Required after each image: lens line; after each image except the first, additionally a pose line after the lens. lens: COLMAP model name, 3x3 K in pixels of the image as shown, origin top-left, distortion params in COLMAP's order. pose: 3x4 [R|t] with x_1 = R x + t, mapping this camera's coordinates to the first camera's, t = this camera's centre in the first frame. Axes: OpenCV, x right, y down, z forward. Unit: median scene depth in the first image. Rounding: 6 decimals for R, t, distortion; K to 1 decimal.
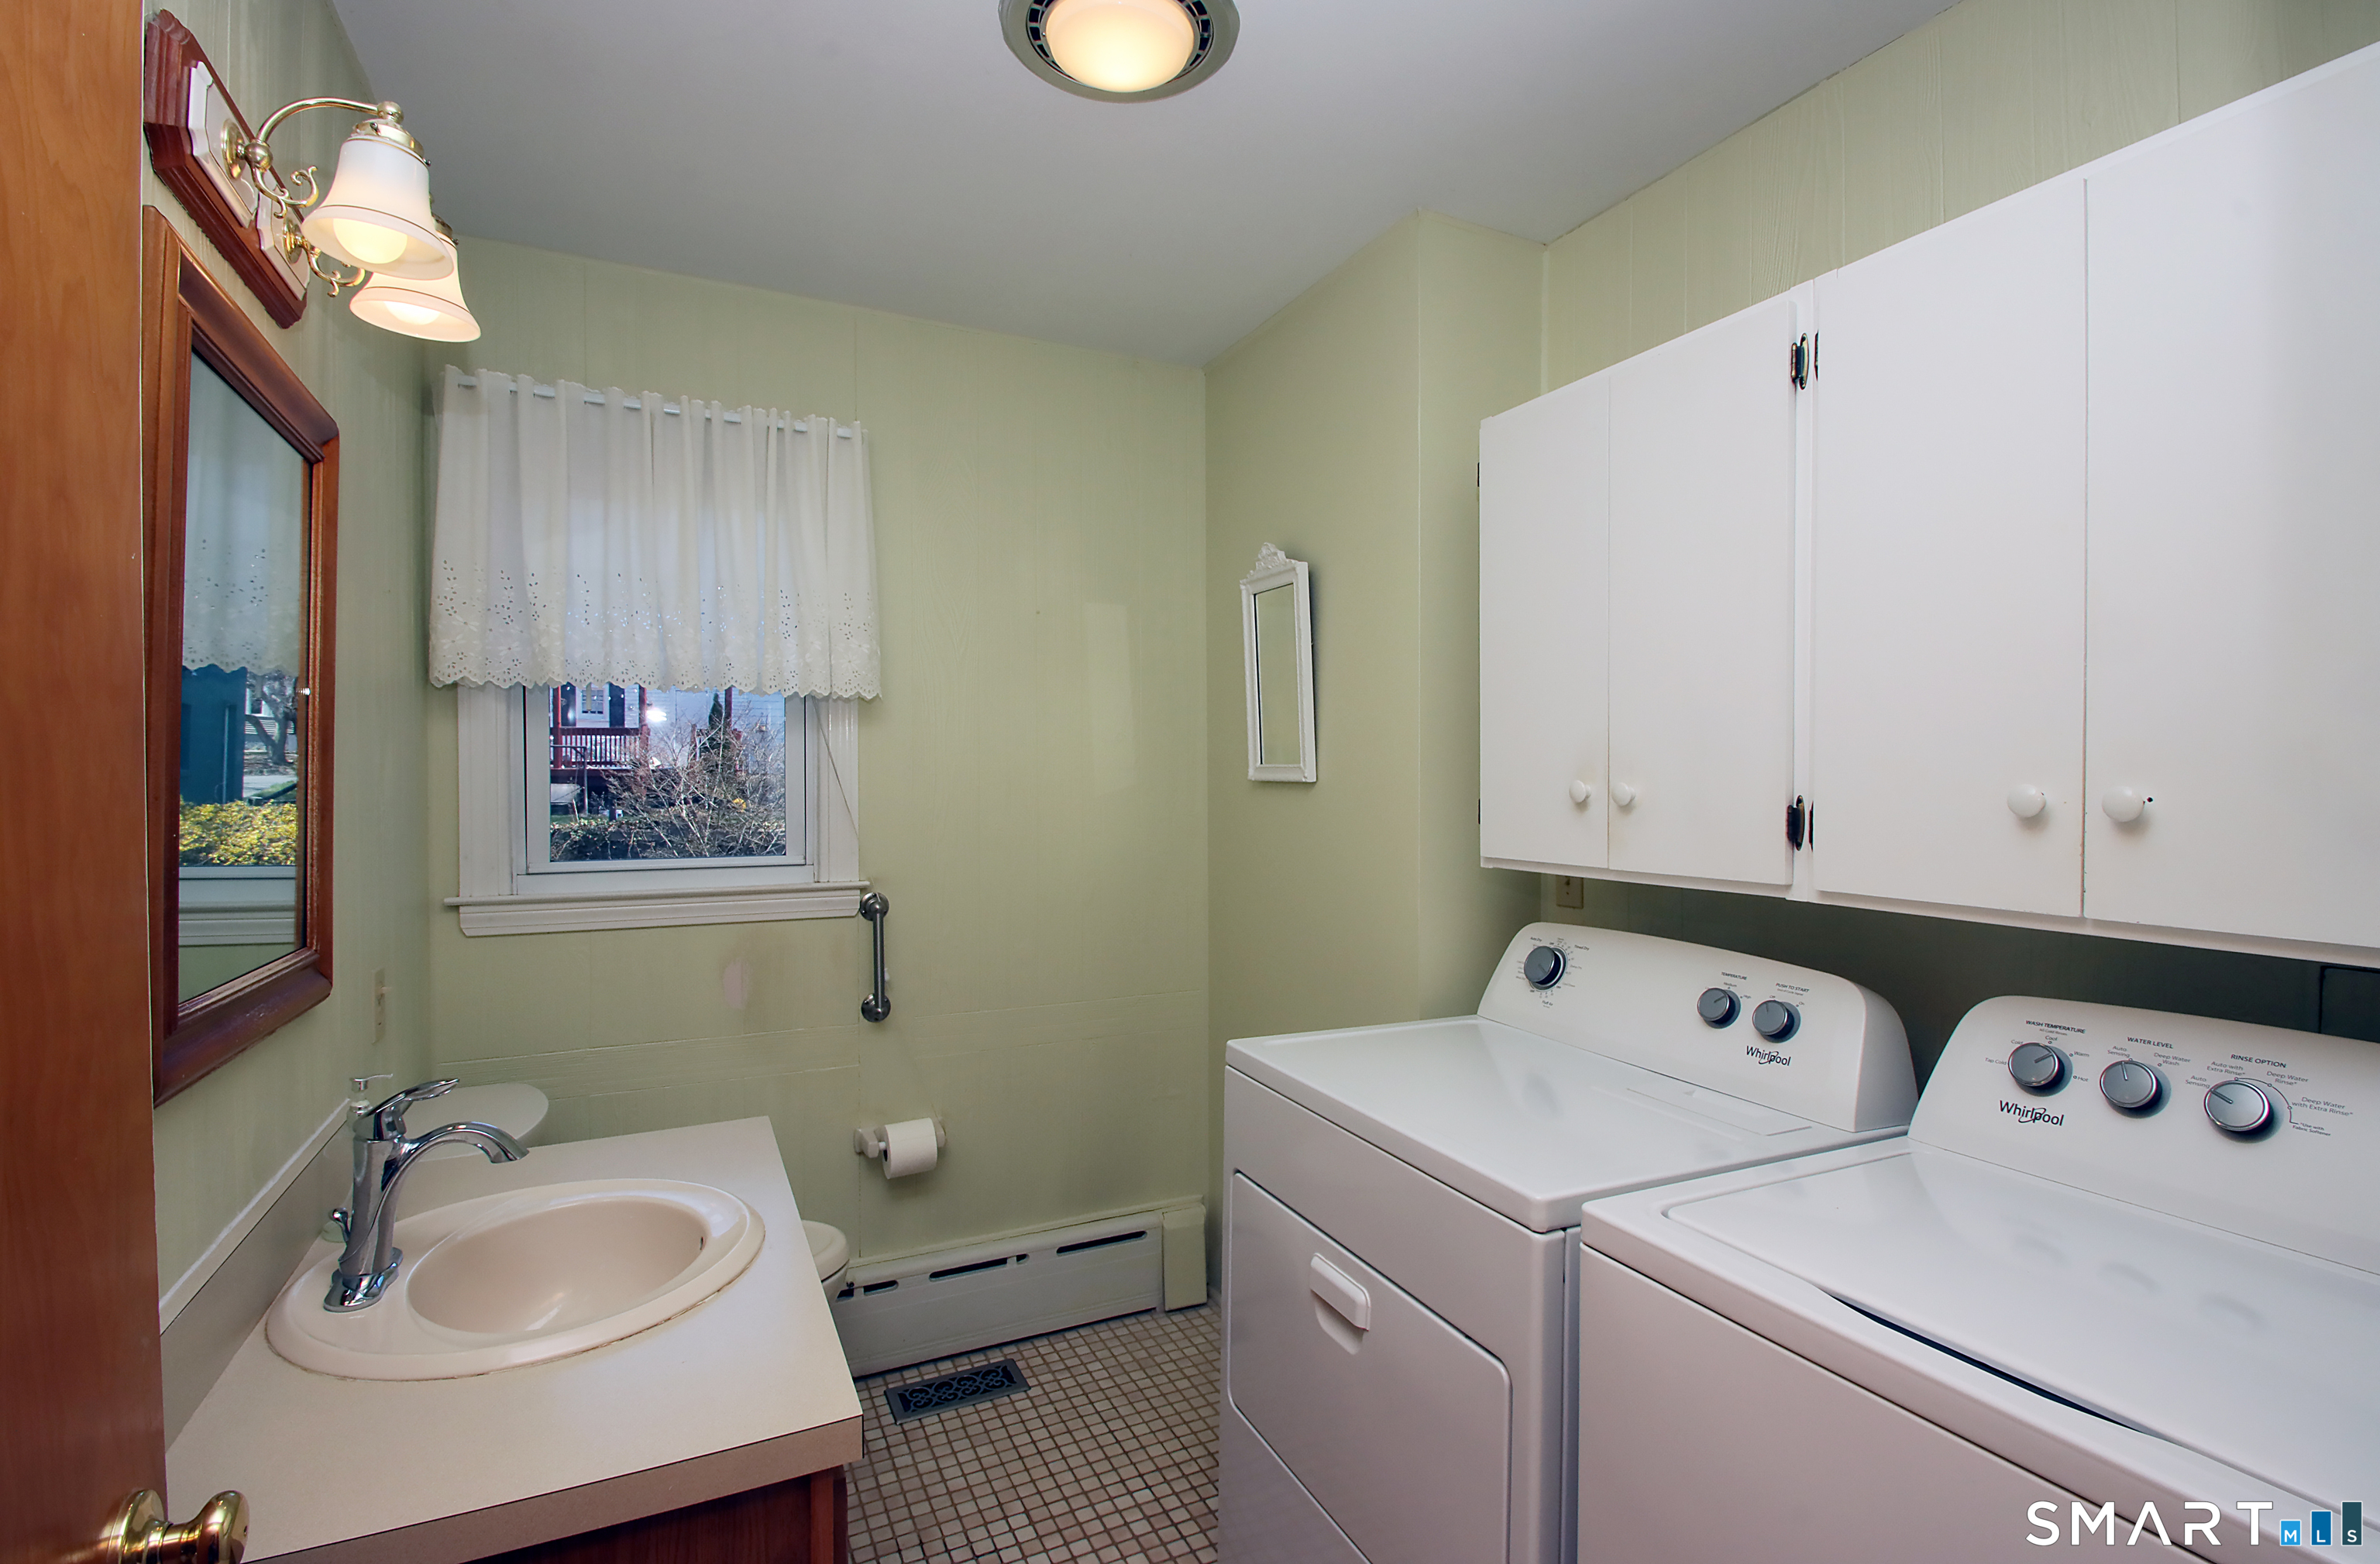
lens RADIAL K [[1113.8, 0, 1190.2], [0, 1113.8, 778.6], [0, 0, 1]] dist [0.013328, -0.016394]
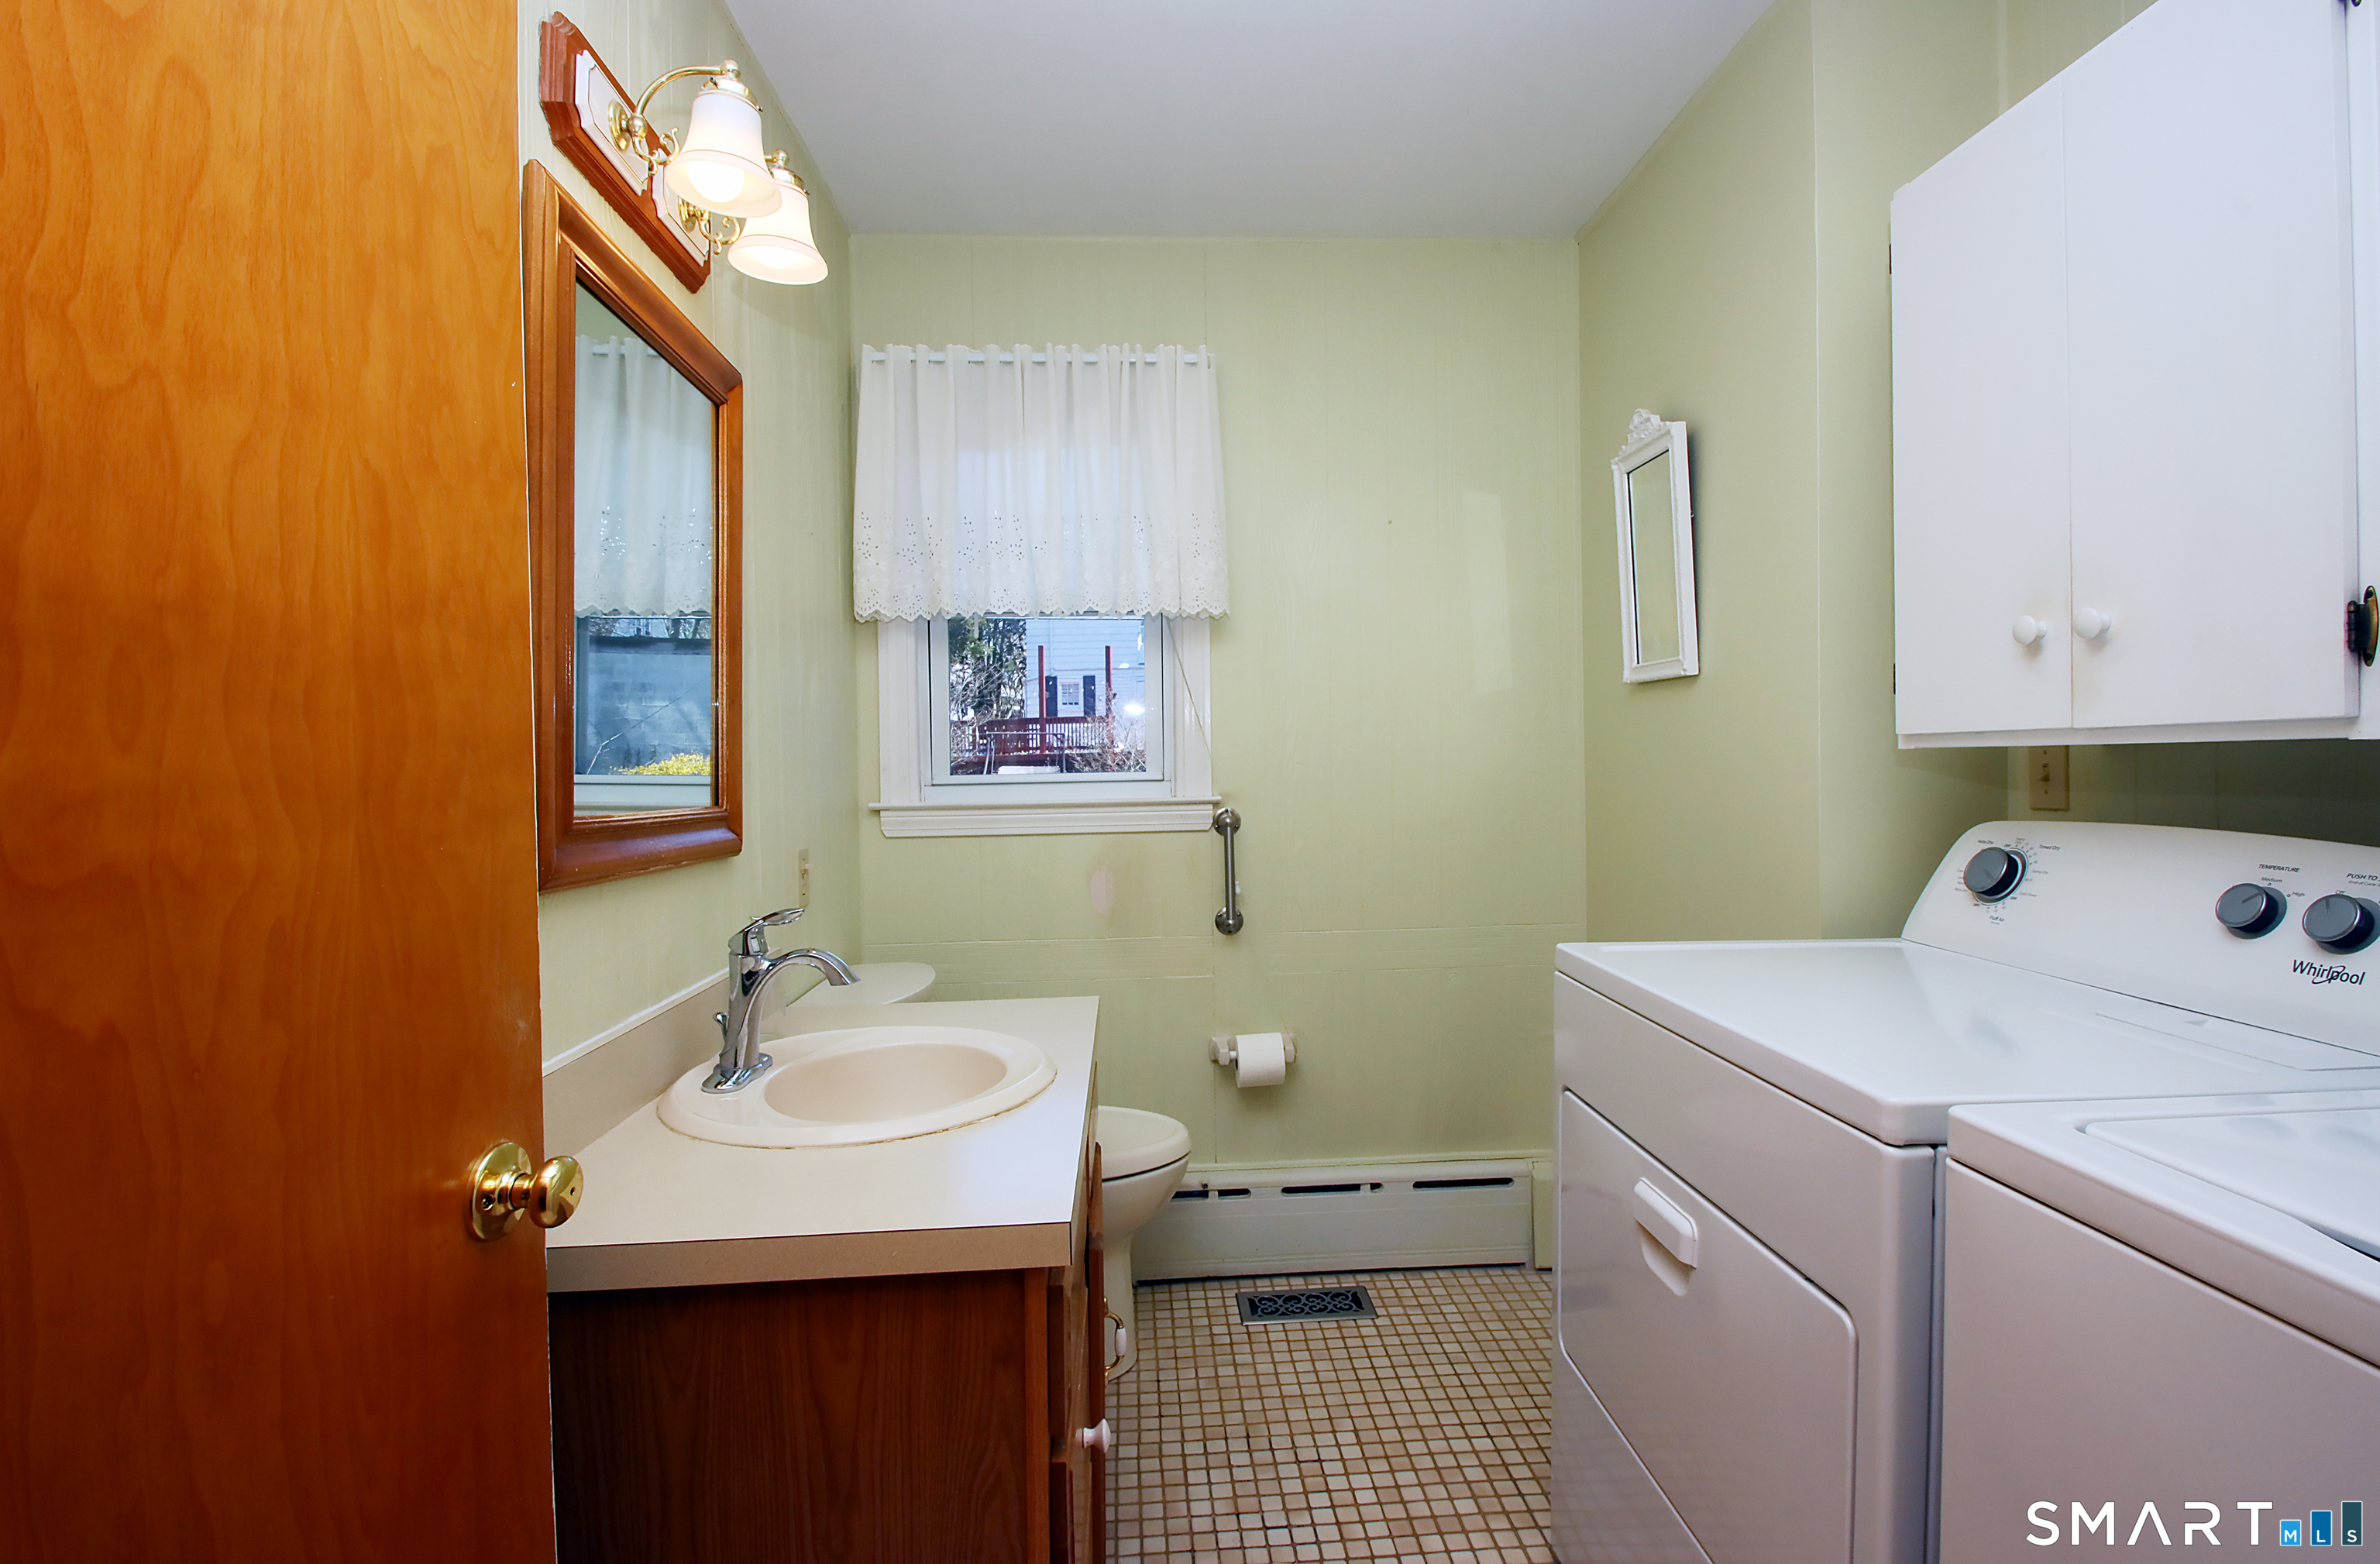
lens RADIAL K [[1113.8, 0, 1176.9], [0, 1113.8, 771.2], [0, 0, 1]] dist [0.013328, -0.016394]
pose [[0.919702, -0.011676, -0.392443, 0.098033], [0.014859, 0.999877, 0.005074, 0.082731], [0.392336, -0.010498, 0.919762, 0.062261]]
